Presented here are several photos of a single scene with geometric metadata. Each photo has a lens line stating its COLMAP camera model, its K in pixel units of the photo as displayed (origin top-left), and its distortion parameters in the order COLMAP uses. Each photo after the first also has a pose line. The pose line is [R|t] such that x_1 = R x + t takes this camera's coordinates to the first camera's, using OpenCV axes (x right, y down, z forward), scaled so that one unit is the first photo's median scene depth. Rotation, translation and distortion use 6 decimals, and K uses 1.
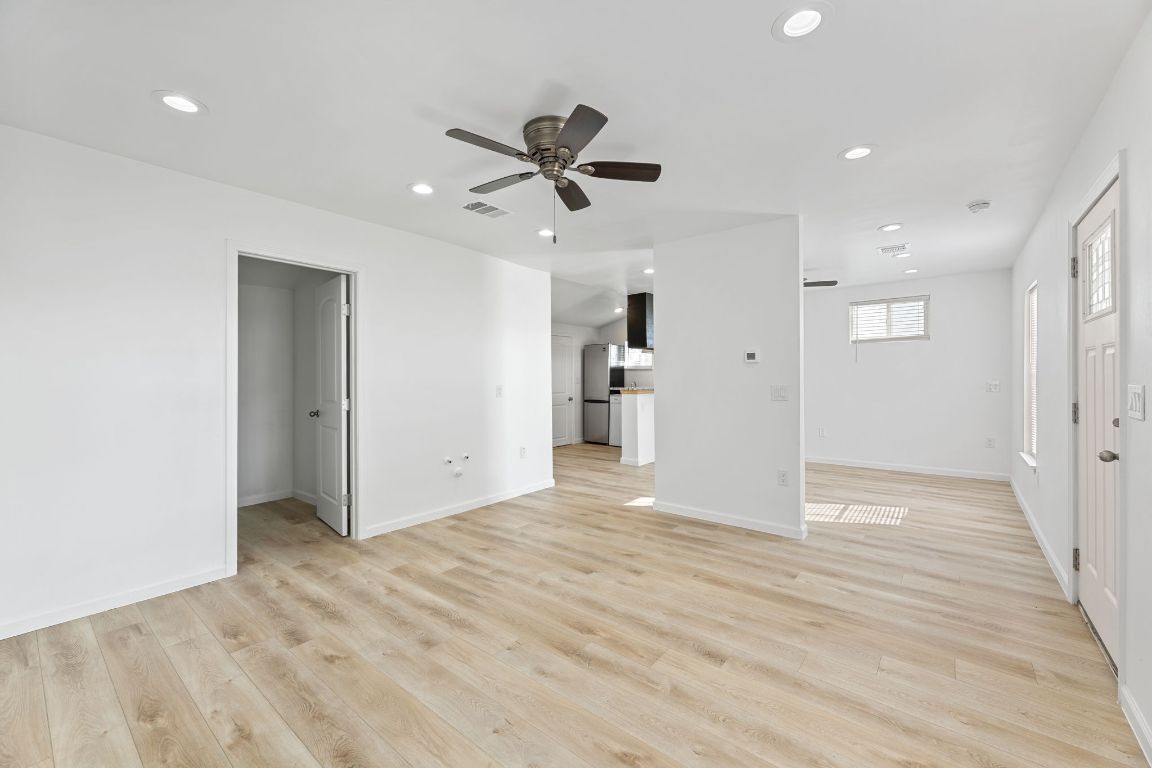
lens RADIAL K [[462.1, 0, 581.5], [0, 462.1, 379.3], [0, 0, 1]] dist [0.000528, -0.000019]
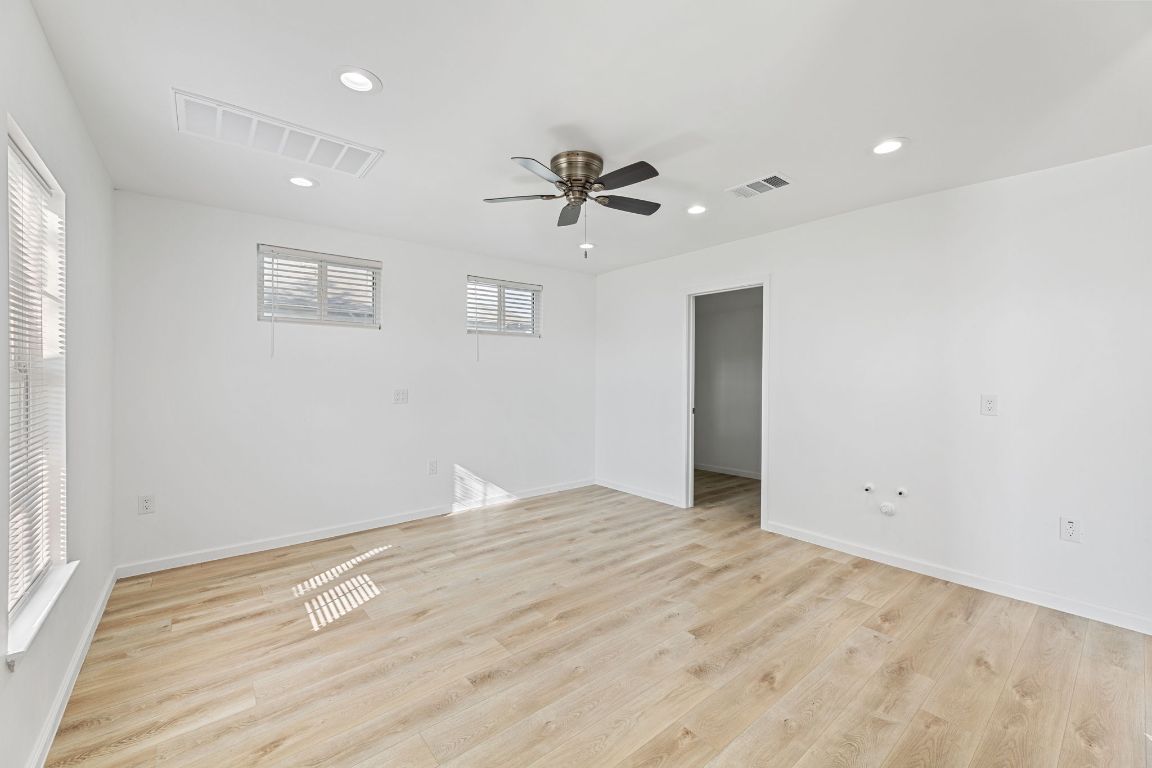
lens RADIAL K [[462.8, 0, 574.4], [0, 462.8, 386.2], [0, 0, 1]] dist [0.000784, -0.000081]
pose [[-0.209379, 0.022108, -0.977585, 0.816465], [-0.008235, 0.999669, 0.024371, -0.014010], [0.977800, 0.013153, -0.209127, 0.967809]]
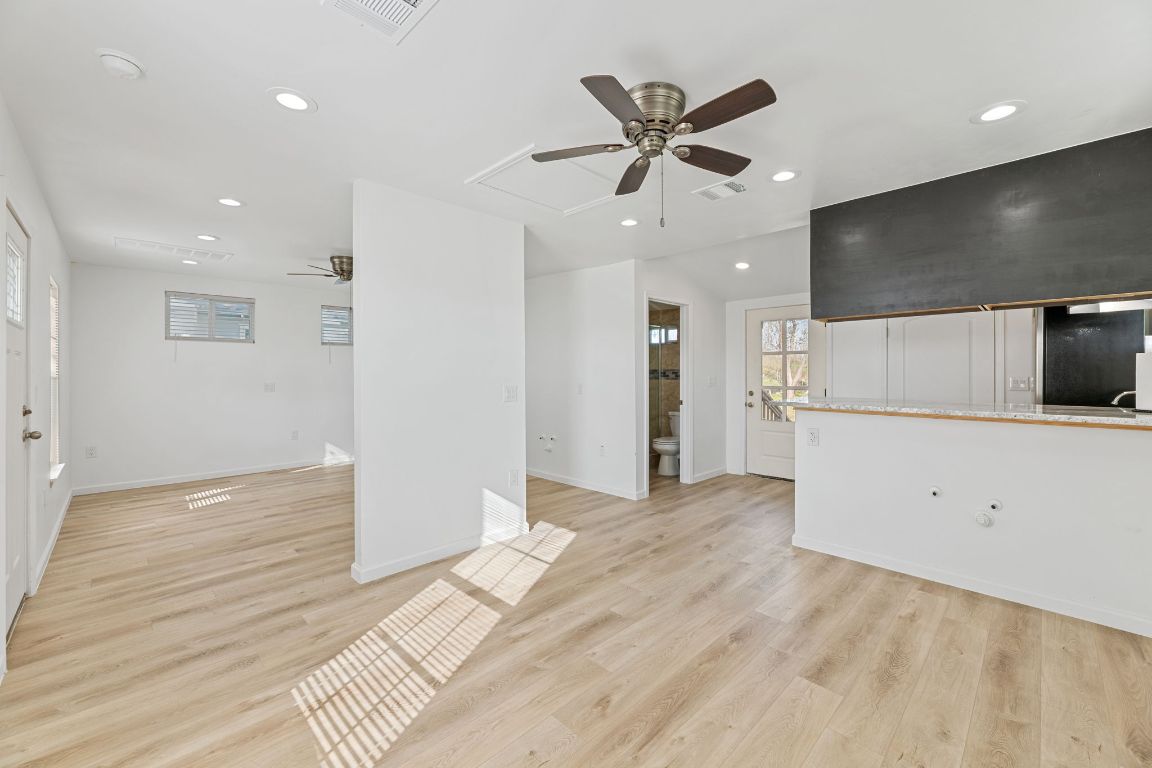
lens RADIAL K [[466.6, 0, 577.8], [0, 466.6, 378.2], [0, 0, 1]] dist [-0.001118, -0.000329]
pose [[-0.113547, 0.013478, -0.993441, 1.513715], [-0.005930, 0.999881, 0.014243, -0.025058], [0.993515, 0.007508, -0.113454, 1.801491]]
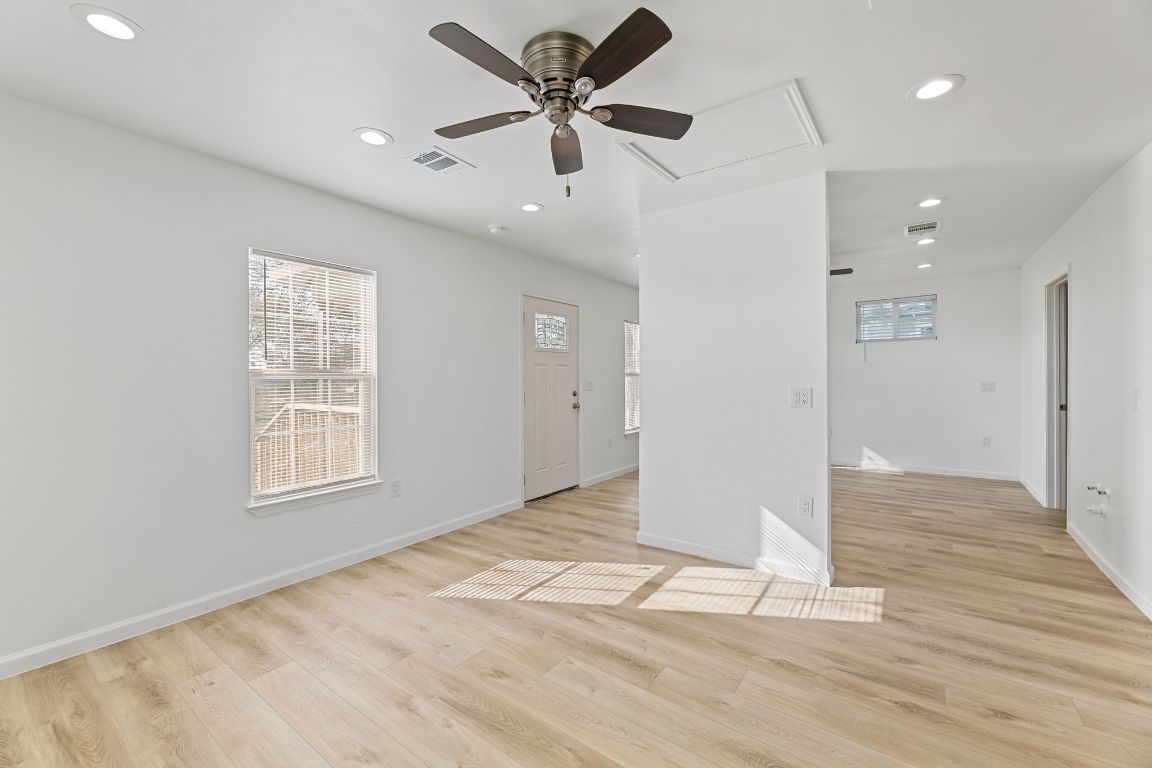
lens RADIAL K [[468.8, 0, 574.7], [0, 468.8, 375.6], [0, 0, 1]] dist [0.000505, -0.000220]
pose [[-0.999193, 0.010989, -0.038625, 0.811366], [0.010759, 0.999923, 0.006150, -0.022857], [0.038689, 0.005730, -0.999235, 2.451029]]
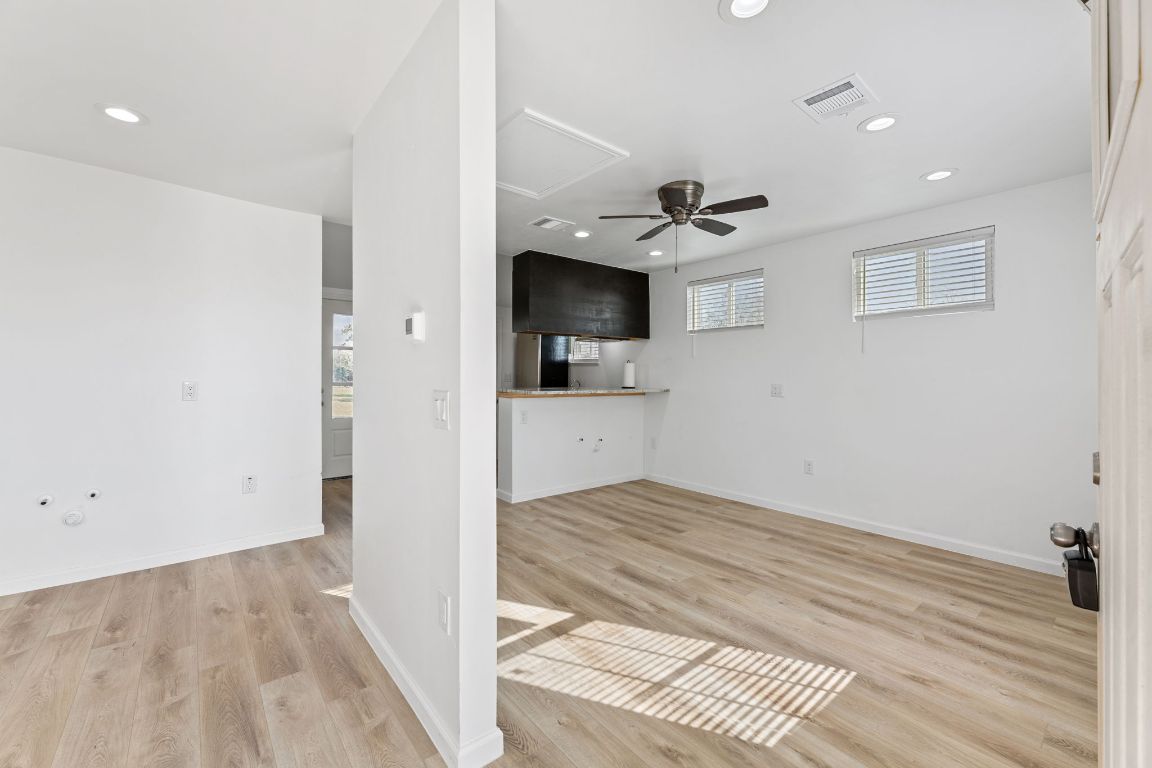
lens RADIAL K [[468.8, 0, 574.7], [0, 468.8, 375.6], [0, 0, 1]] dist [0.000505, -0.000220]
pose [[0.977709, 0.012285, -0.209604, 0.792933], [-0.012789, 0.999918, -0.001049, -0.005783], [0.209574, 0.003707, 0.977786, 0.749337]]
